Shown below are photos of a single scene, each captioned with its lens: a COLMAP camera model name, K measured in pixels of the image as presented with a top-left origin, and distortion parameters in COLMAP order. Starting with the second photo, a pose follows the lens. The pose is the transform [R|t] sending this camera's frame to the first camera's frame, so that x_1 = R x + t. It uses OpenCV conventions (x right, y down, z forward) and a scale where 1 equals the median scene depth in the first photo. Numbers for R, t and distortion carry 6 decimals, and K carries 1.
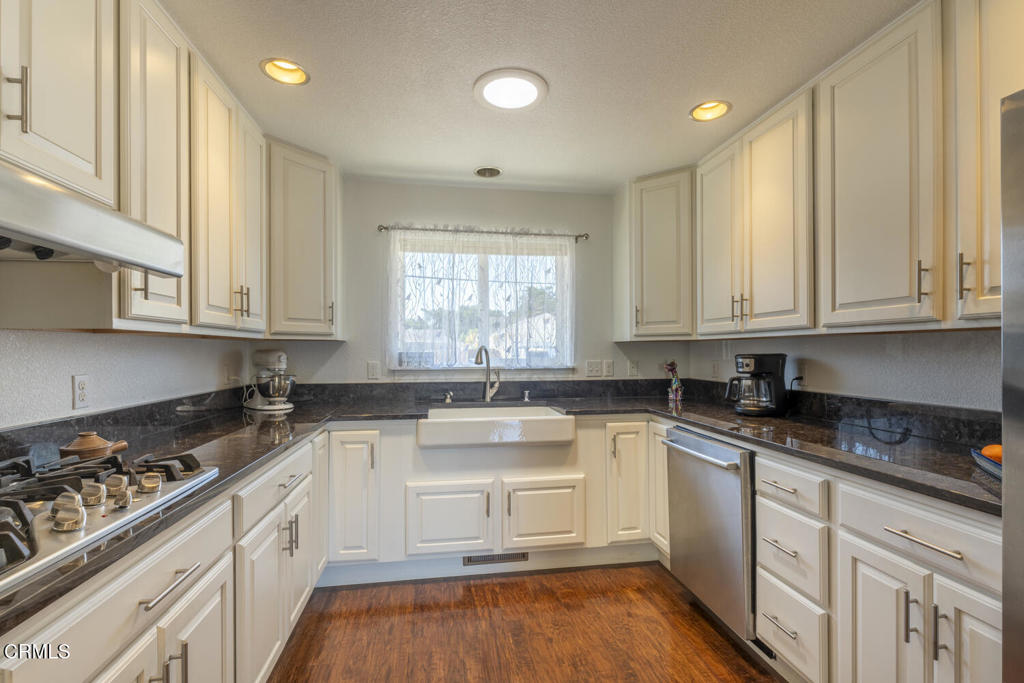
lens RADIAL K [[466.1, 0, 513.7], [0, 466.1, 347.9], [0, 0, 1]] dist [-0.001180, 0.000243]
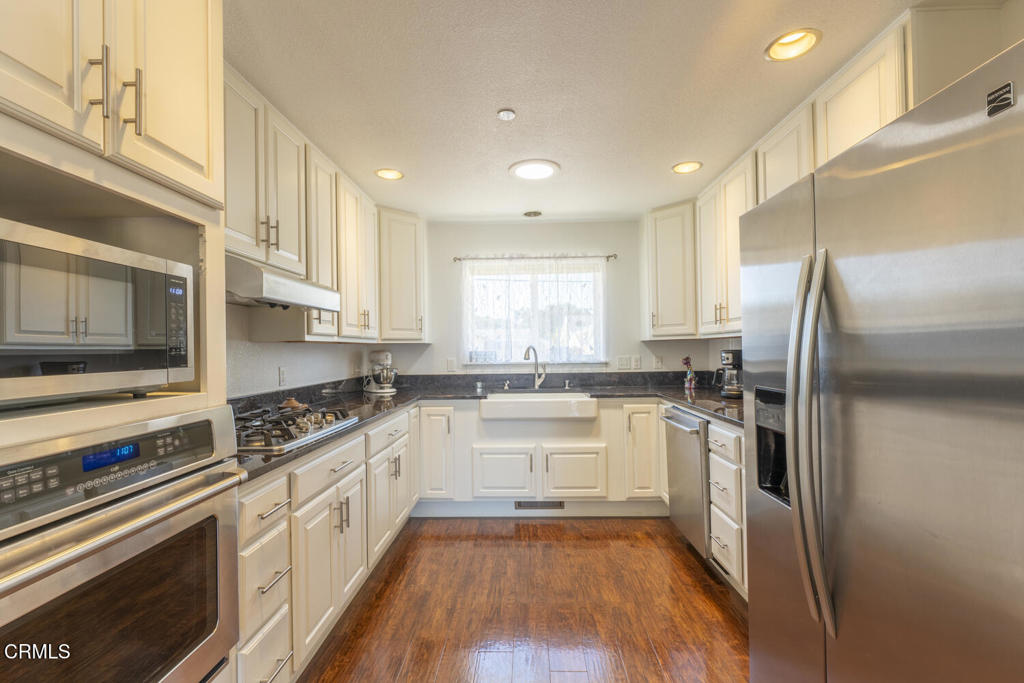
lens RADIAL K [[455.2, 0, 512.0], [0, 455.2, 341.5], [0, 0, 1]] dist [0.000131, 0.000064]
pose [[0.981818, -0.015010, -0.189233, 0.139919], [0.013203, 0.999854, -0.010804, -0.003812], [0.189368, 0.008109, 0.981873, -0.300108]]
